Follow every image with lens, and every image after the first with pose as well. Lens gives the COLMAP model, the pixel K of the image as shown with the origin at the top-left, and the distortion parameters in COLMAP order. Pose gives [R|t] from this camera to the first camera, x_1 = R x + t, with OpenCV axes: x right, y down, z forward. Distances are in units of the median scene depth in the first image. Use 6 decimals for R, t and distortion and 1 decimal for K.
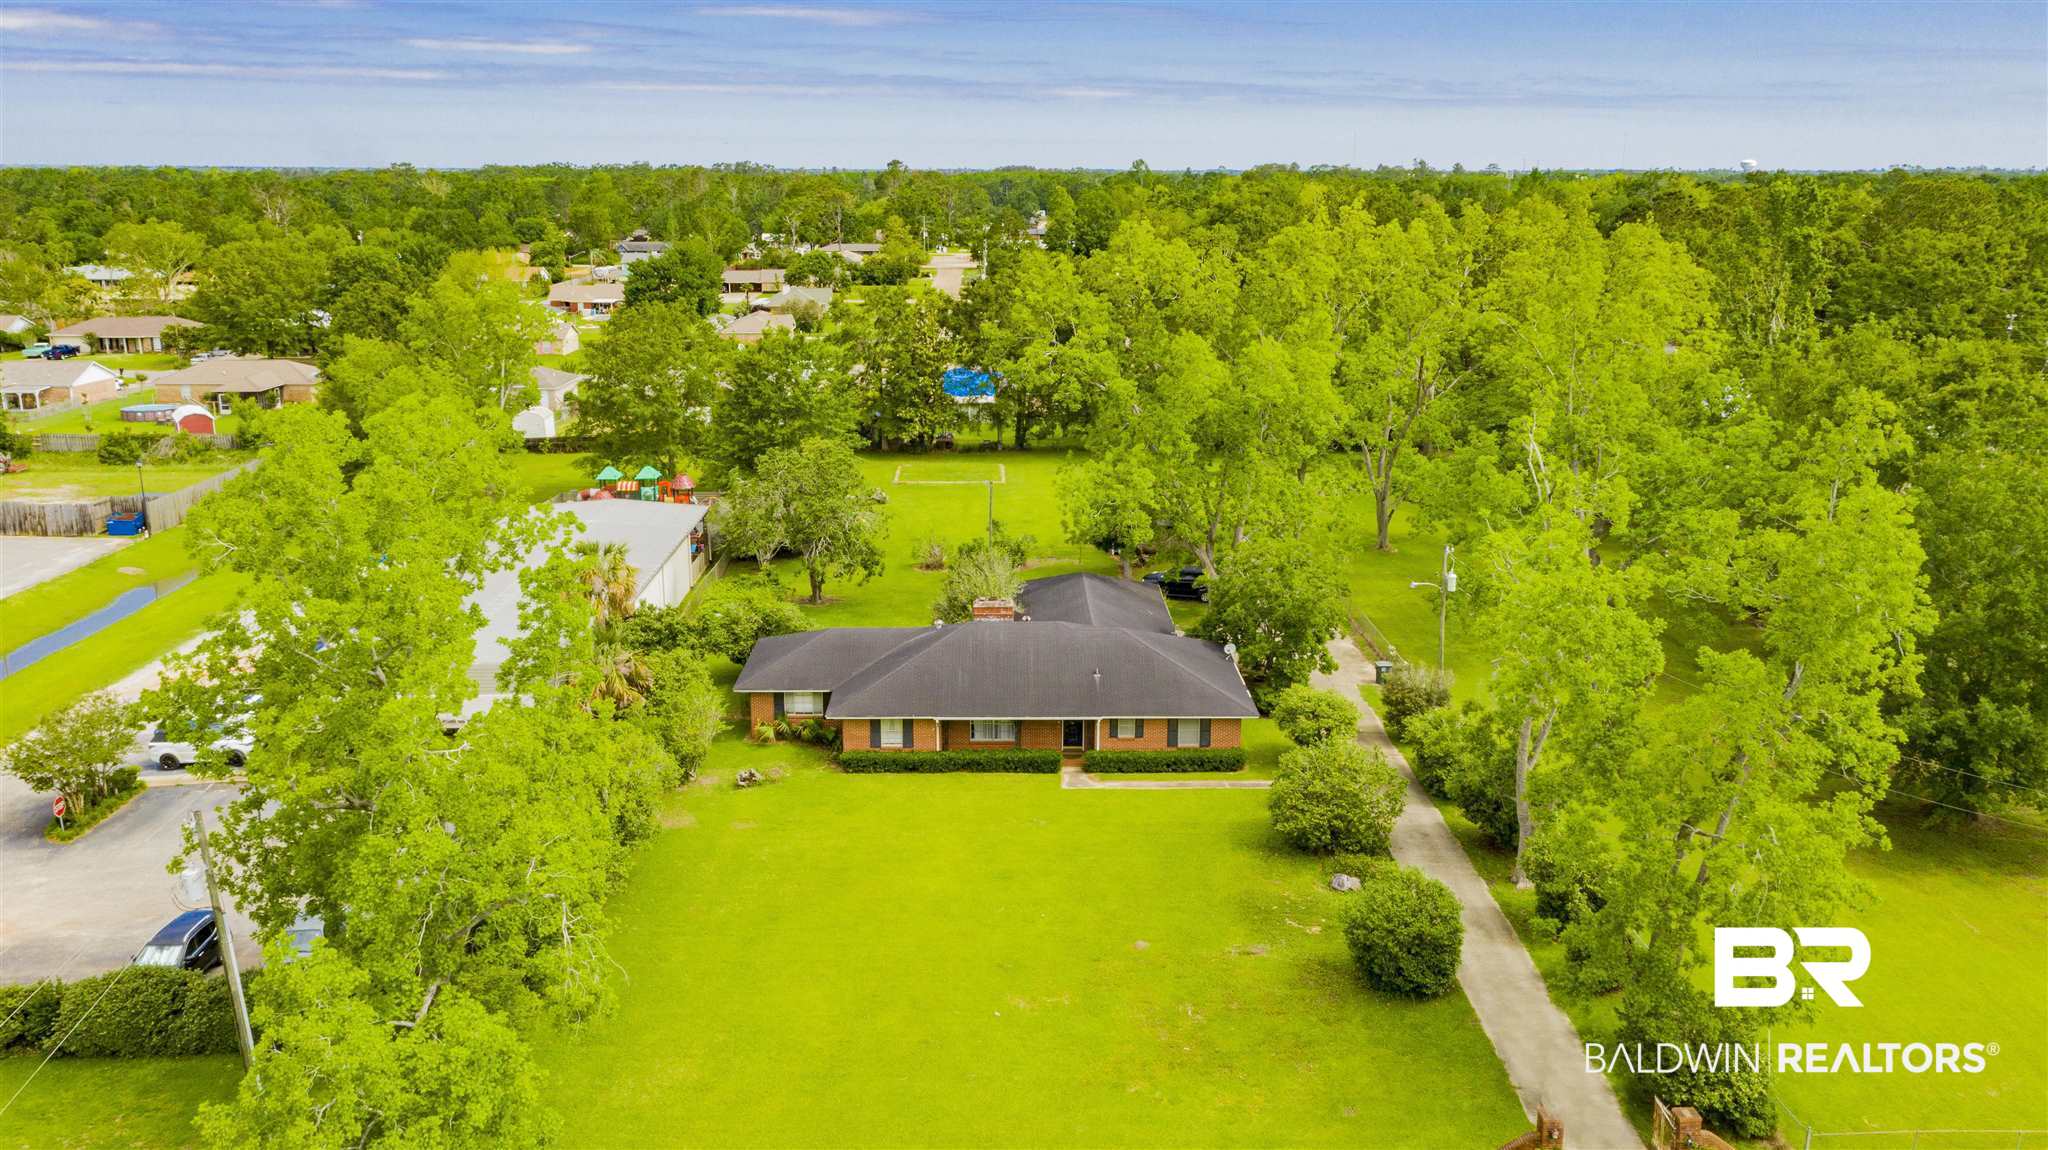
lens RADIAL K [[1658.9, 0, 1024.0], [0, 1658.9, 575.0], [0, 0, 1]] dist [0.028102, 0.016162]
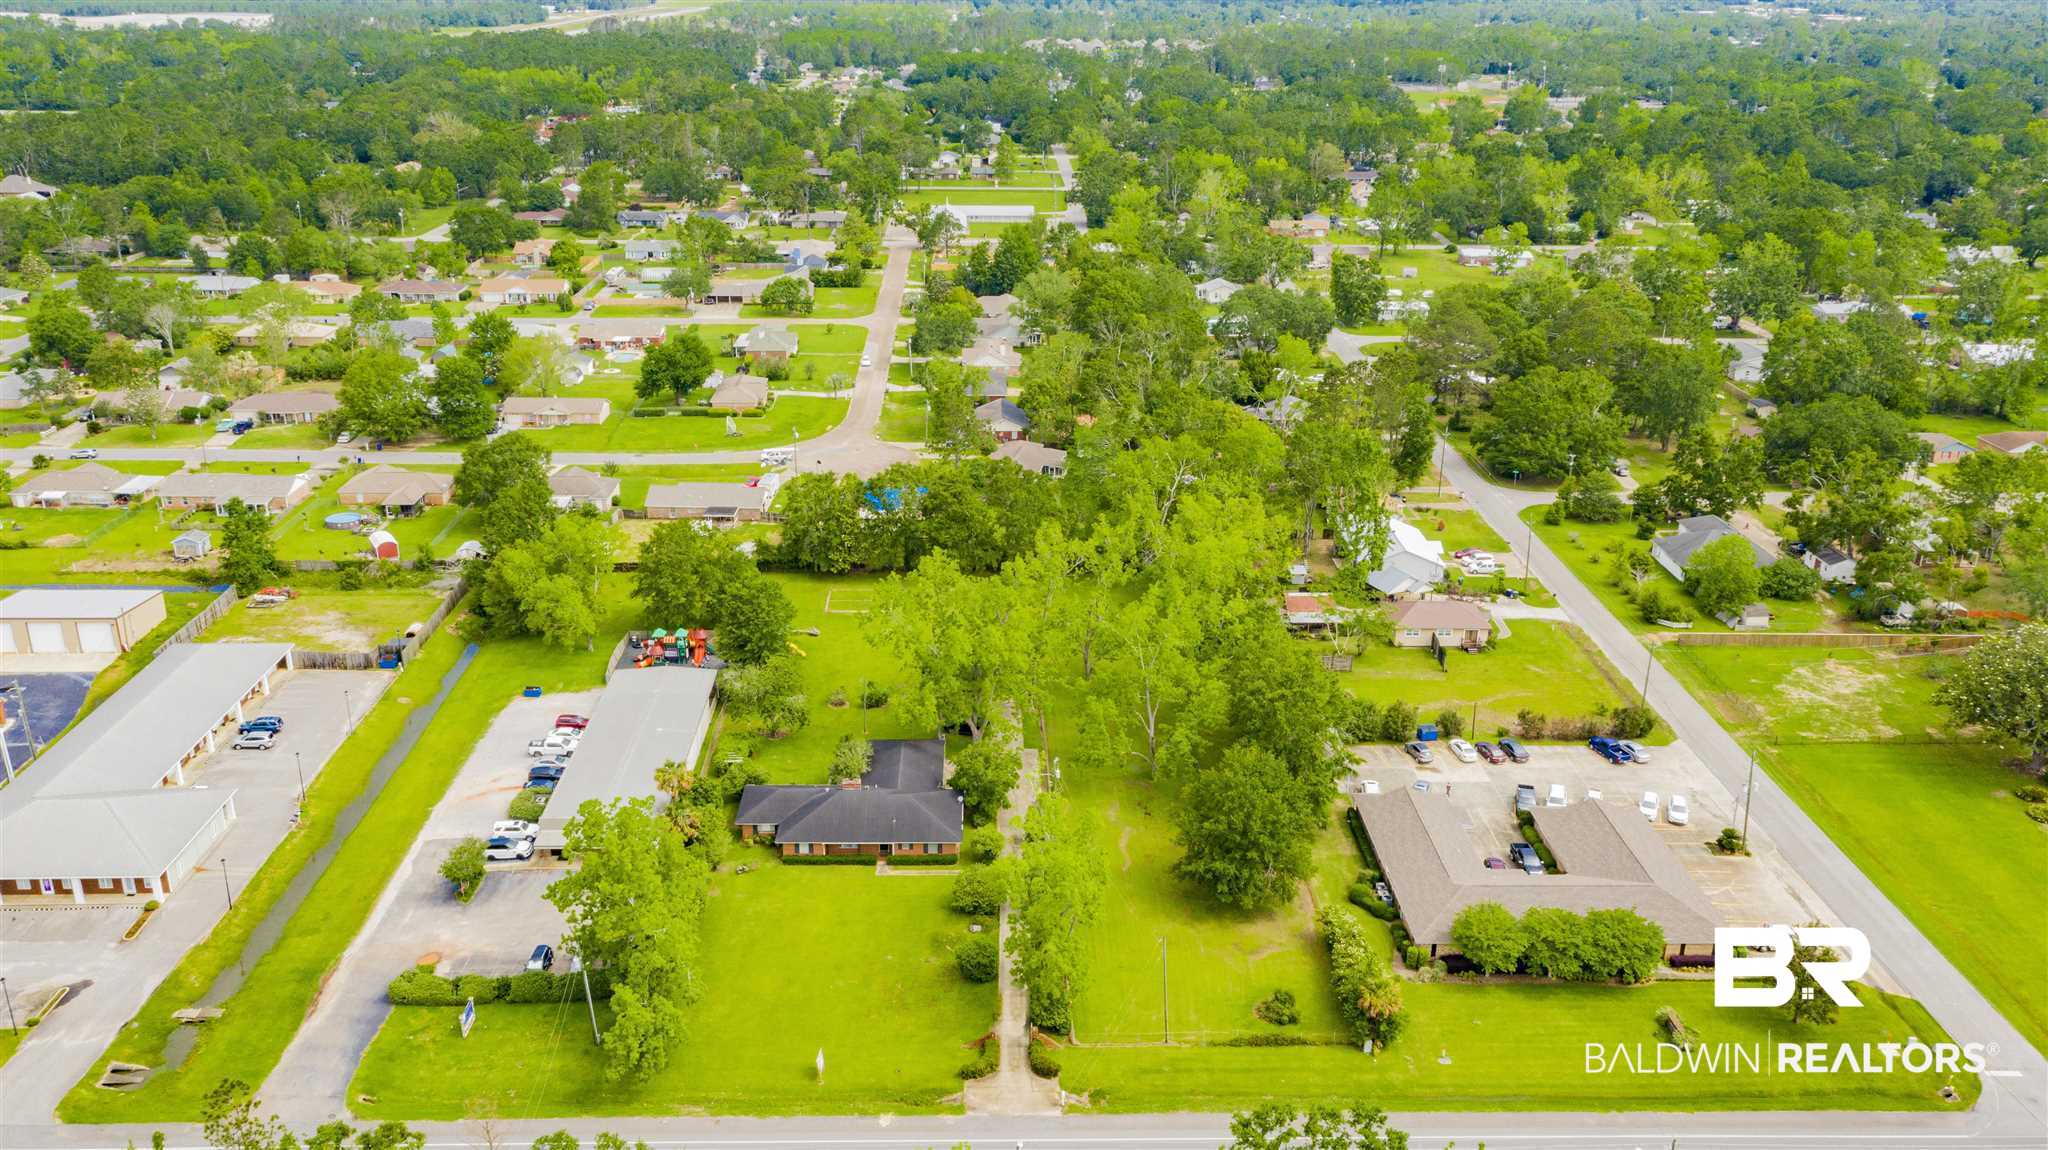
lens RADIAL K [[1658.9, 0, 1024.0], [0, 1658.9, 575.0], [0, 0, 1]] dist [0.028102, 0.016162]
pose [[0.999921, 0.006398, 0.010798, 0.199114], [-0.007628, 0.992987, 0.117978, -0.557186], [-0.009968, -0.118051, 0.992958, -1.255812]]
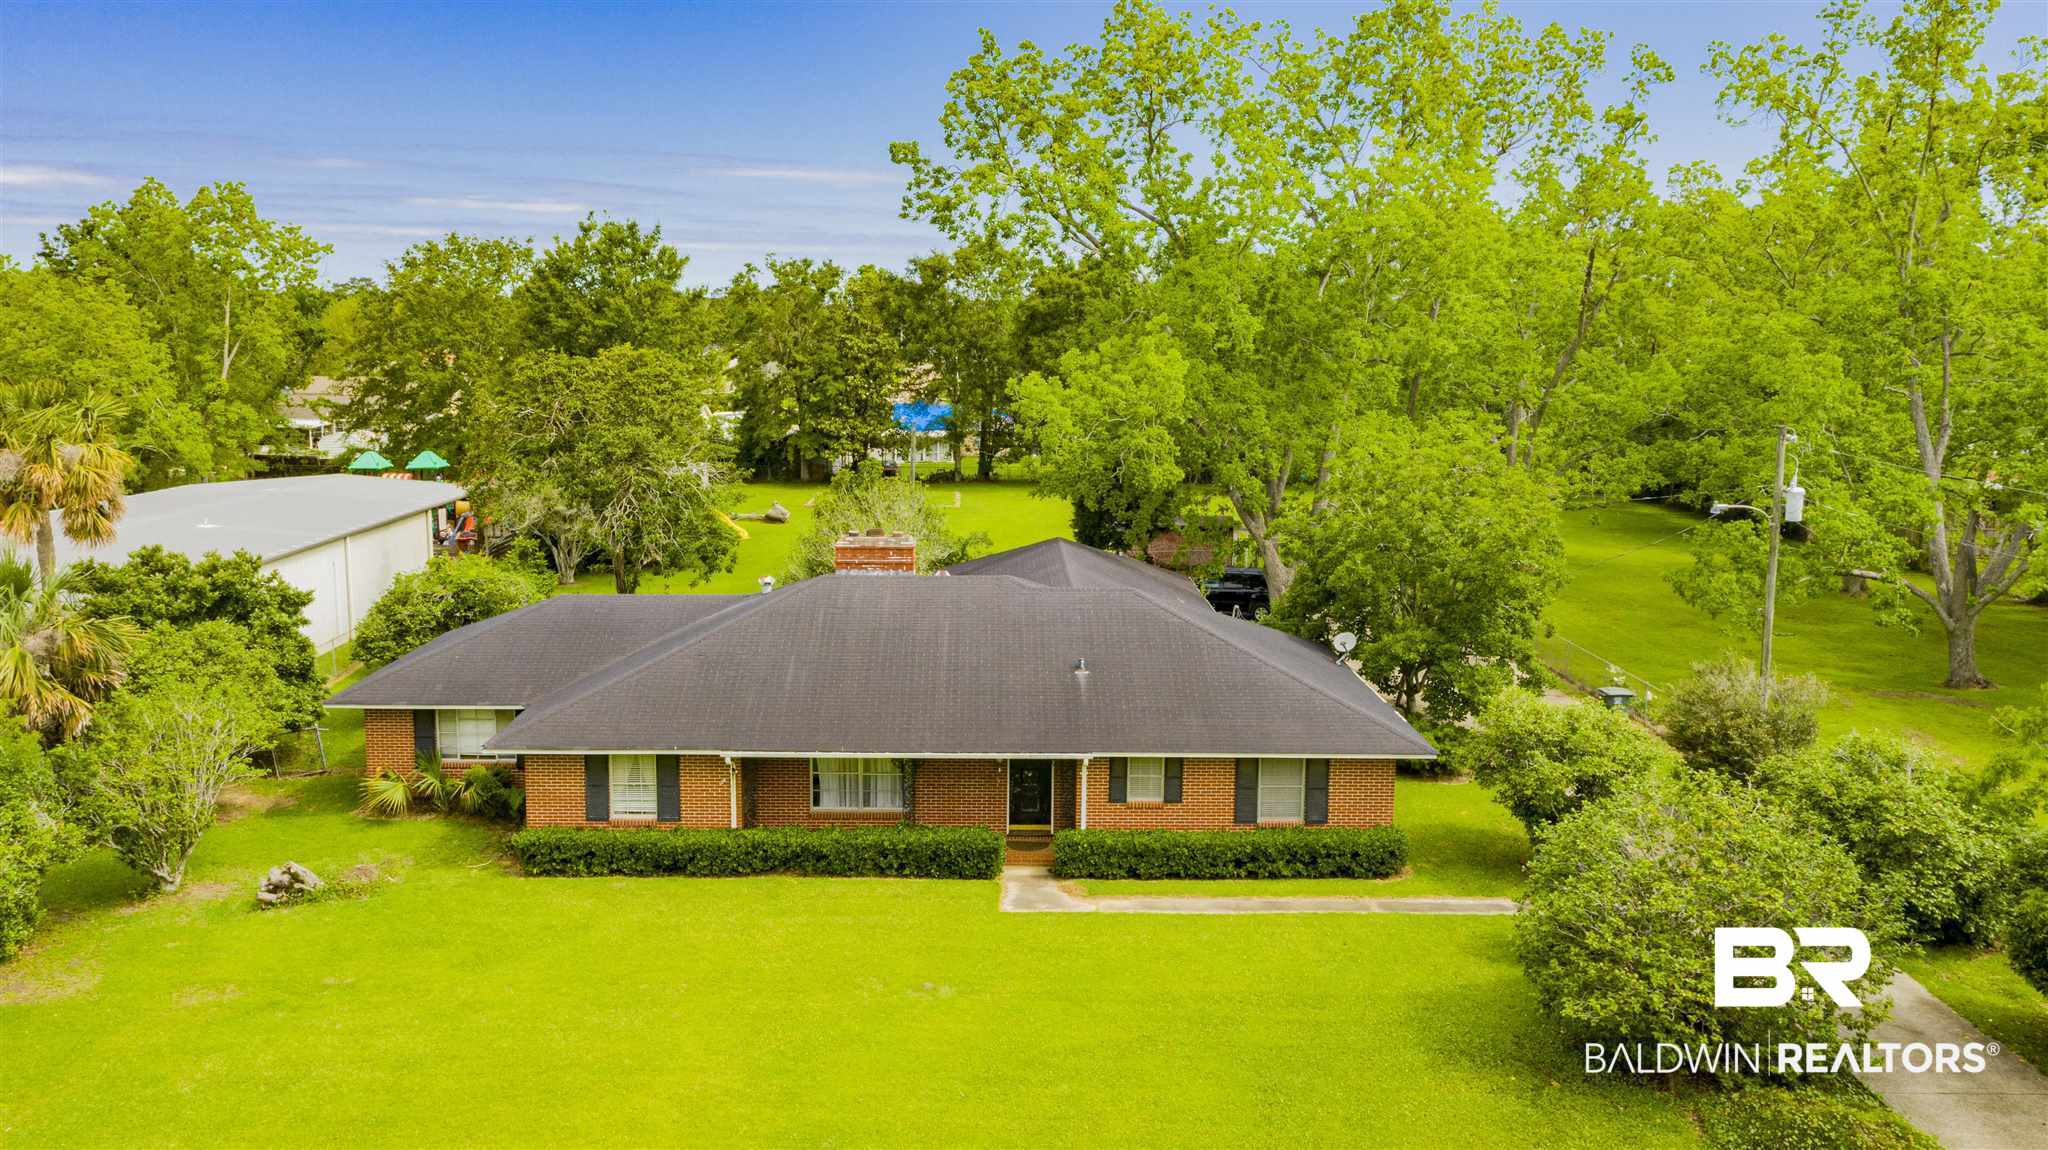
lens RADIAL K [[1658.9, 0, 1024.0], [0, 1658.9, 575.0], [0, 0, 1]] dist [0.028102, 0.016162]
pose [[0.999962, 0.007180, 0.004944, 0.025450], [-0.006690, 0.995648, -0.092955, 0.078370], [-0.005590, 0.092918, 0.995658, 0.537639]]
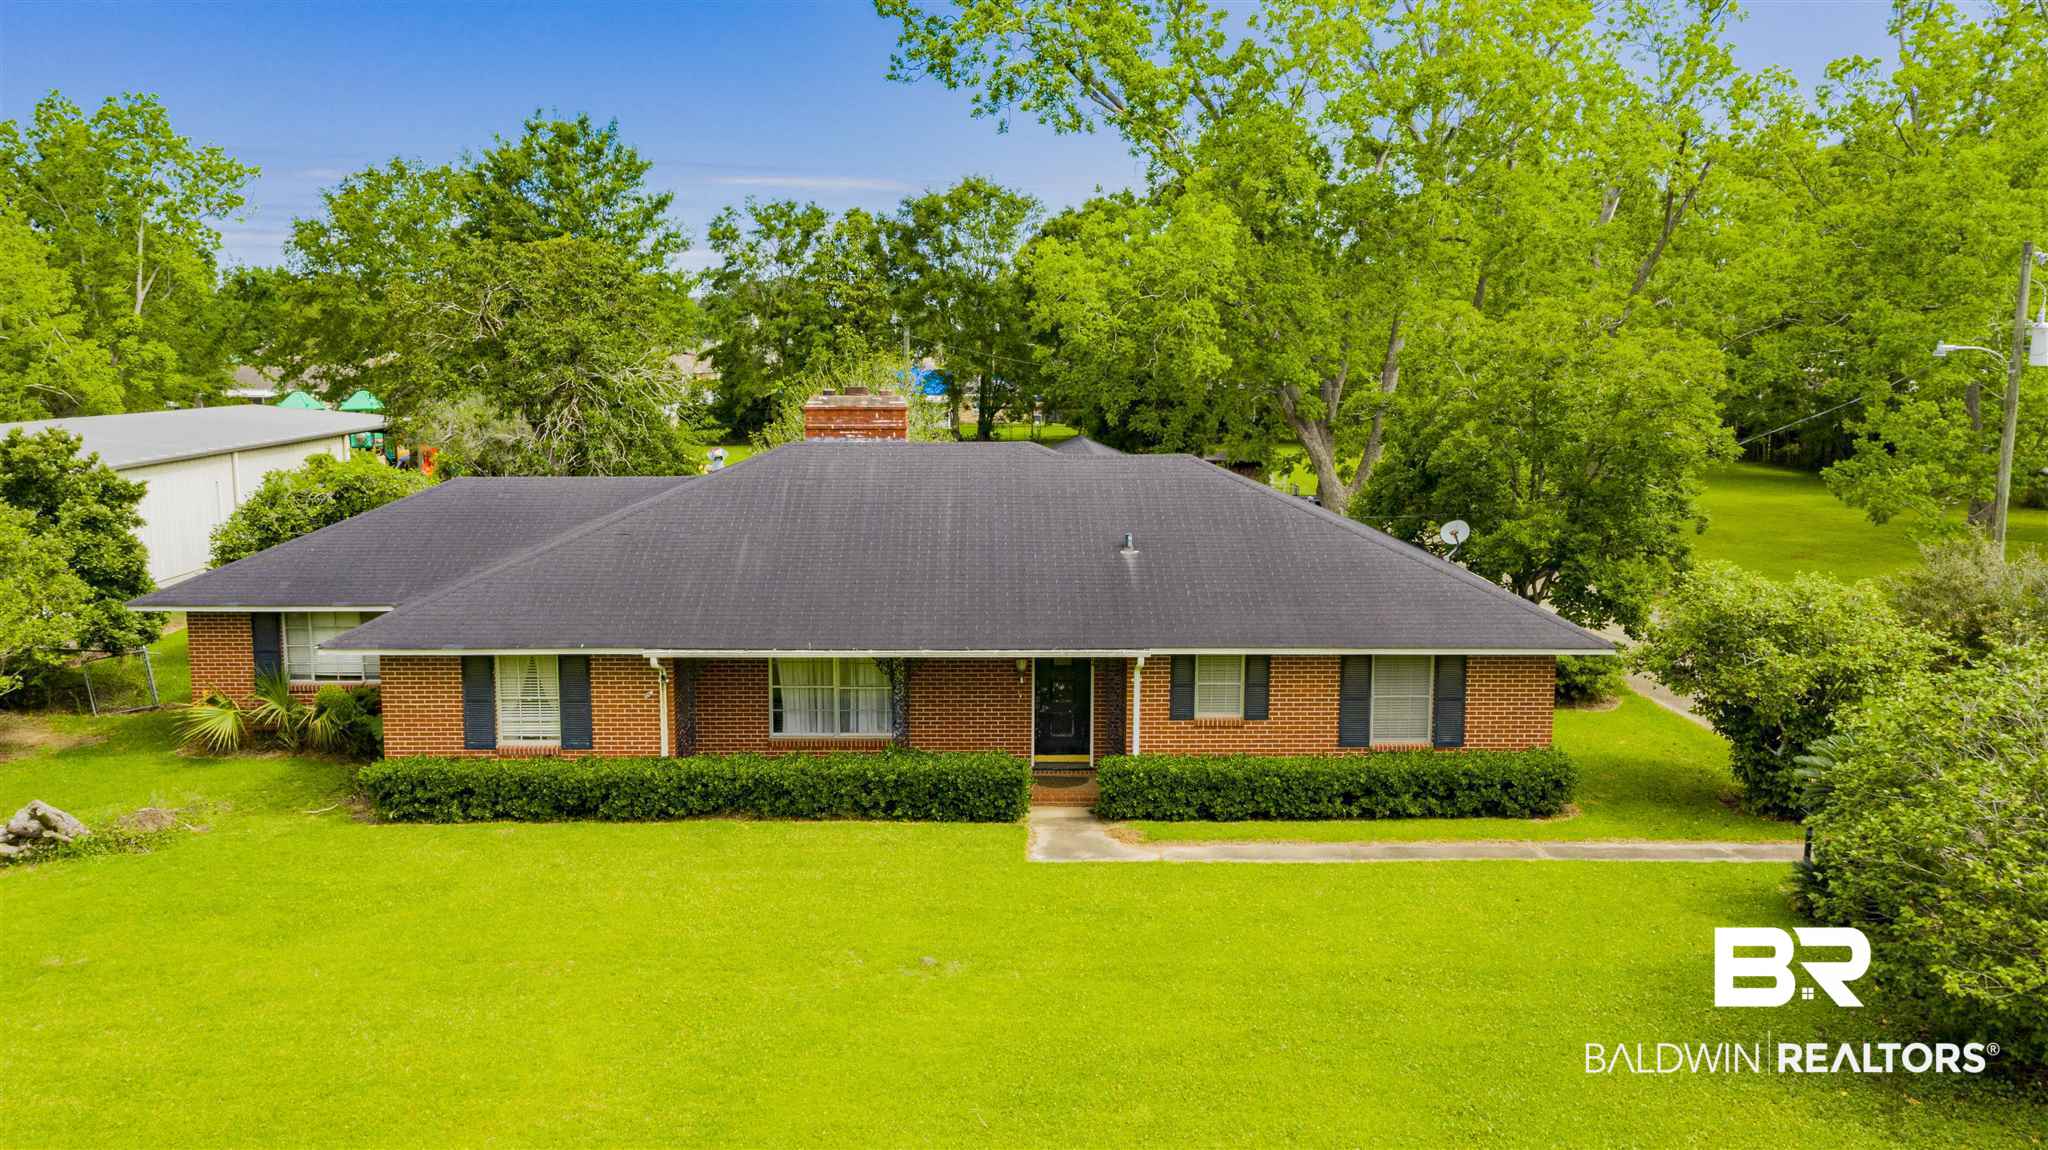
lens RADIAL K [[1658.9, 0, 1024.0], [0, 1658.9, 575.0], [0, 0, 1]] dist [0.028102, 0.016162]
pose [[0.999974, -0.000061, 0.007192, 0.019166], [0.000753, 0.995363, -0.096189, 0.101463], [-0.007153, 0.096192, 0.995337, 0.658889]]
